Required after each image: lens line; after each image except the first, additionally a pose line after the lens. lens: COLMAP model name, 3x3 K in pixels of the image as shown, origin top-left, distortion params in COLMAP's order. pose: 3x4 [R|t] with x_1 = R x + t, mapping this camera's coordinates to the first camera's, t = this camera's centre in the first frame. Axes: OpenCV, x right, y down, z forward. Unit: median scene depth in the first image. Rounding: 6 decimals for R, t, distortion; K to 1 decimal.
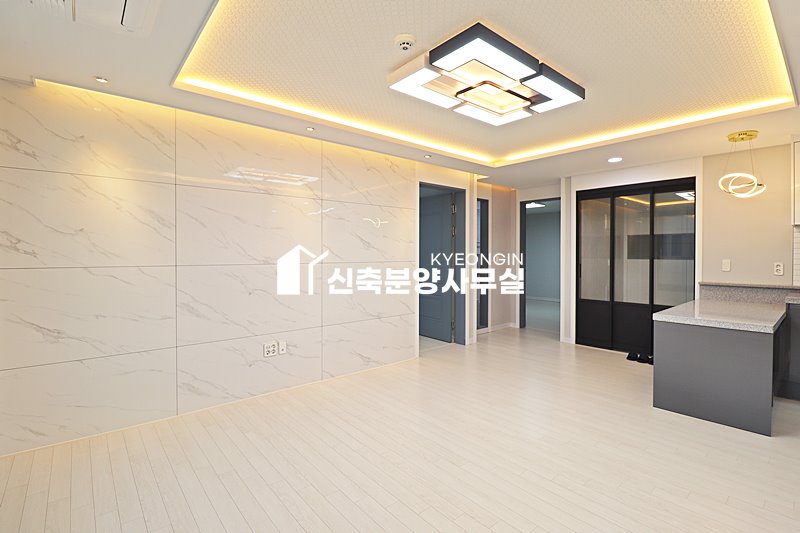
lens RADIAL K [[371.7, 0, 399.0], [0, 371.7, 256.6], [0, 0, 1]] dist [-0.002481, -0.010927]
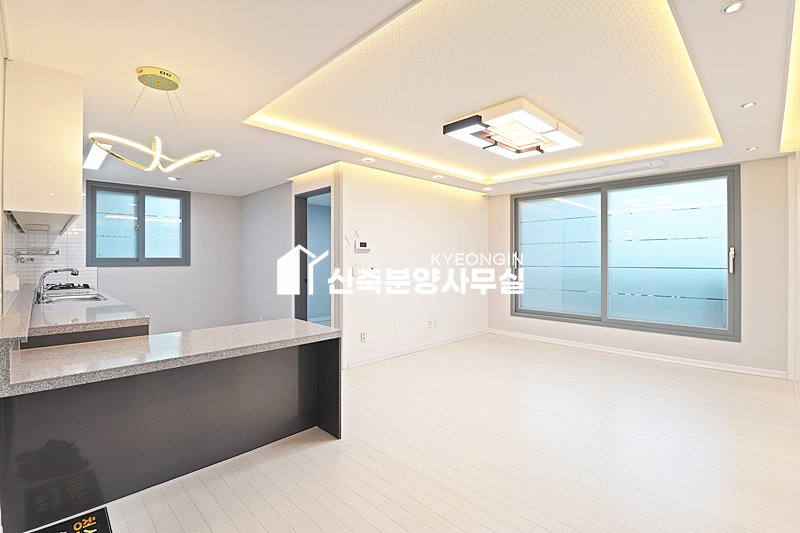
lens RADIAL K [[371.7, 0, 402.2], [0, 371.7, 257.1], [0, 0, 1]] dist [-0.002481, -0.010927]
pose [[-0.997461, -0.000319, -0.071221, 0.481017], [-0.000695, 0.999986, 0.005252, -0.012330], [0.071218, 0.005288, -0.997447, 1.476679]]
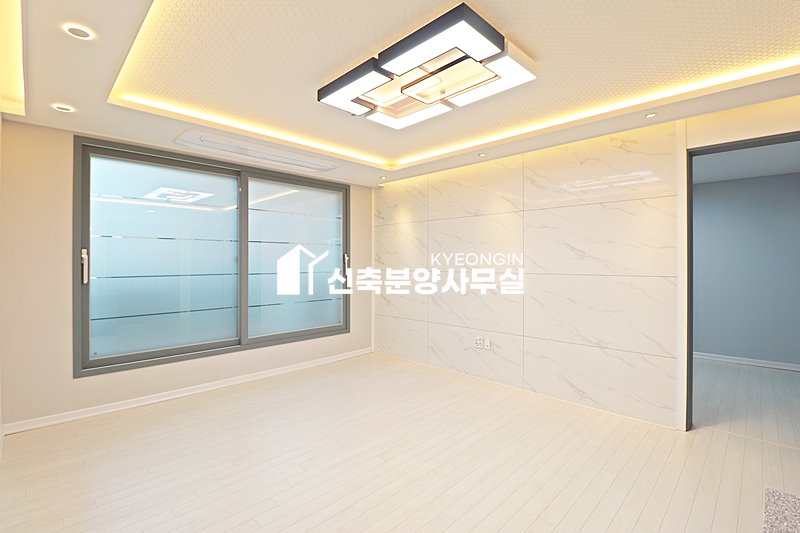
lens RADIAL K [[371.7, 0, 404.7], [0, 371.7, 262.5], [0, 0, 1]] dist [-0.002481, -0.010927]
pose [[0.090235, -0.001636, -0.995919, 0.741948], [-0.011680, 0.999928, -0.002701, -0.005782], [0.995852, 0.011876, 0.090209, 0.561624]]
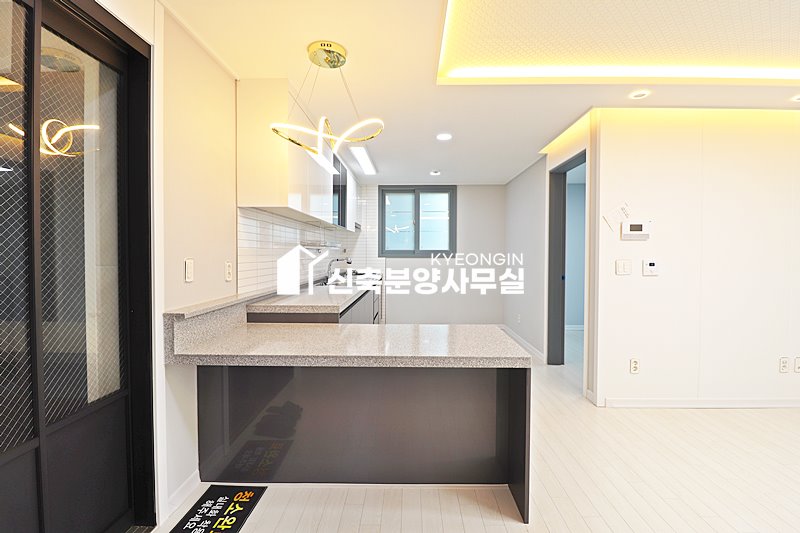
lens RADIAL K [[371.7, 0, 405.4], [0, 371.7, 261.7], [0, 0, 1]] dist [-0.002481, -0.010927]
pose [[-0.744962, -0.017523, 0.666877, 0.363719], [0.002585, 0.999572, 0.029153, 0.001246], [-0.667102, 0.023442, -0.744597, 1.202840]]
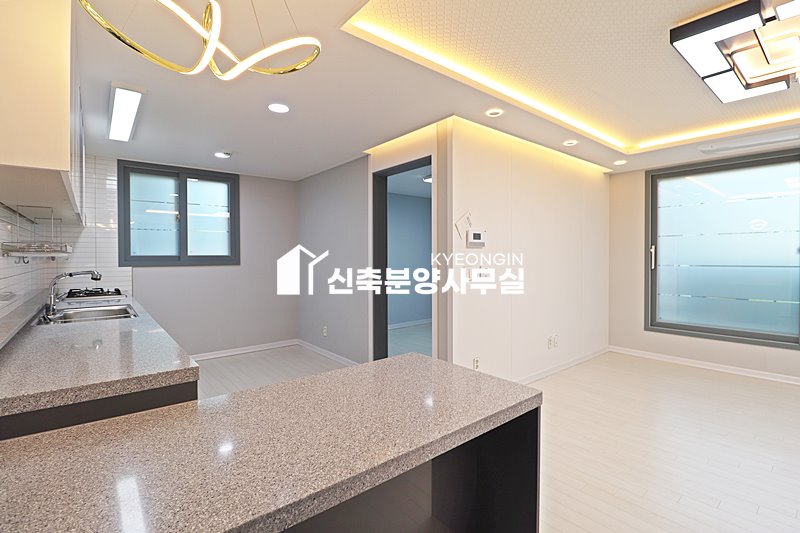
lens RADIAL K [[371.7, 0, 397.5], [0, 371.7, 261.1], [0, 0, 1]] dist [-0.002481, -0.010927]
pose [[-0.999755, 0.002532, 0.021975, 0.677943], [0.003082, 0.999682, 0.025024, -0.011275], [-0.021905, 0.025086, -0.999445, 1.145461]]
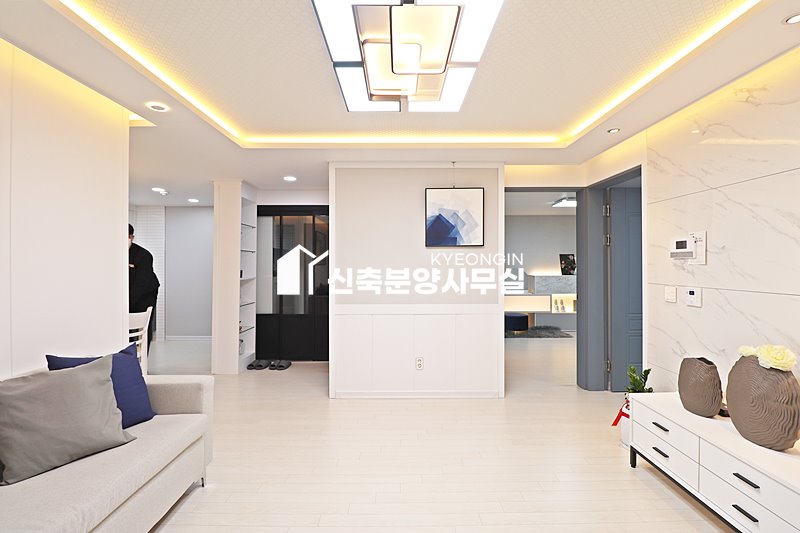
lens RADIAL K [[371.7, 0, 398.9], [0, 371.7, 260.7], [0, 0, 1]] dist [-0.002481, -0.010927]
pose [[-0.637925, 0.002102, -0.770096, 0.532165], [-0.000848, 0.999994, 0.003432, -0.030942], [0.770098, 0.002843, -0.637919, 0.931837]]
